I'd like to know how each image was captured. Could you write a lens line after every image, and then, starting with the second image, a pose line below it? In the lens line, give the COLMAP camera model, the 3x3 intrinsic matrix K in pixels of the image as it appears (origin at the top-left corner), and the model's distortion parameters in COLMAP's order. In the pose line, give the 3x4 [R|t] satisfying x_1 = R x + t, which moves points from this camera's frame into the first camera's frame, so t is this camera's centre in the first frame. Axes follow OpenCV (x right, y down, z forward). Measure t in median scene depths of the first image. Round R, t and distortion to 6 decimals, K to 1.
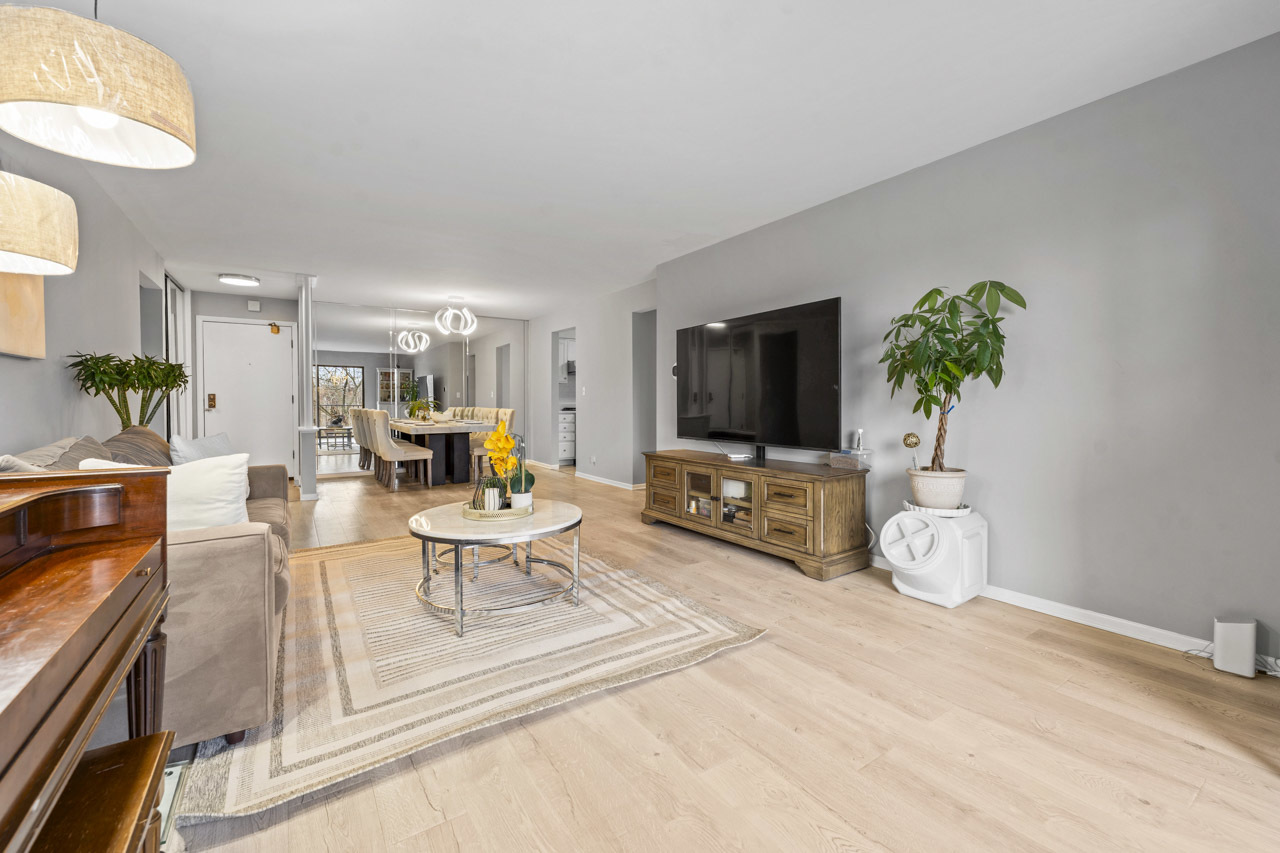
lens RADIAL K [[519.3, 0, 637.3], [0, 519.3, 416.4], [0, 0, 1]] dist [-0.000574, 0.000051]
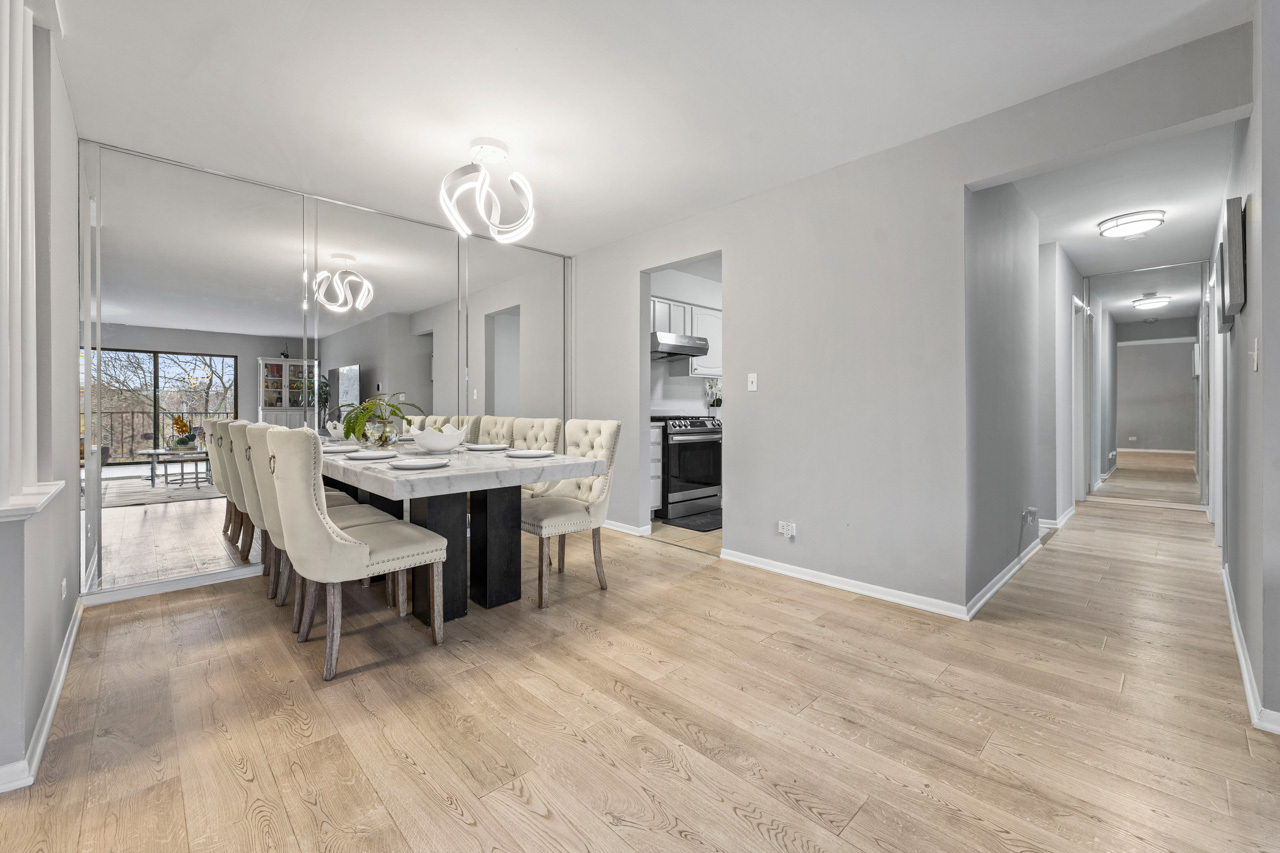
lens RADIAL K [[519.3, 0, 631.9], [0, 519.3, 407.5], [0, 0, 1]] dist [-0.000574, 0.000051]
pose [[0.986132, 0.000922, 0.165961, -0.230609], [0.004434, 0.999481, -0.031901, -0.008367], [-0.165905, 0.032195, 0.985616, 0.438428]]
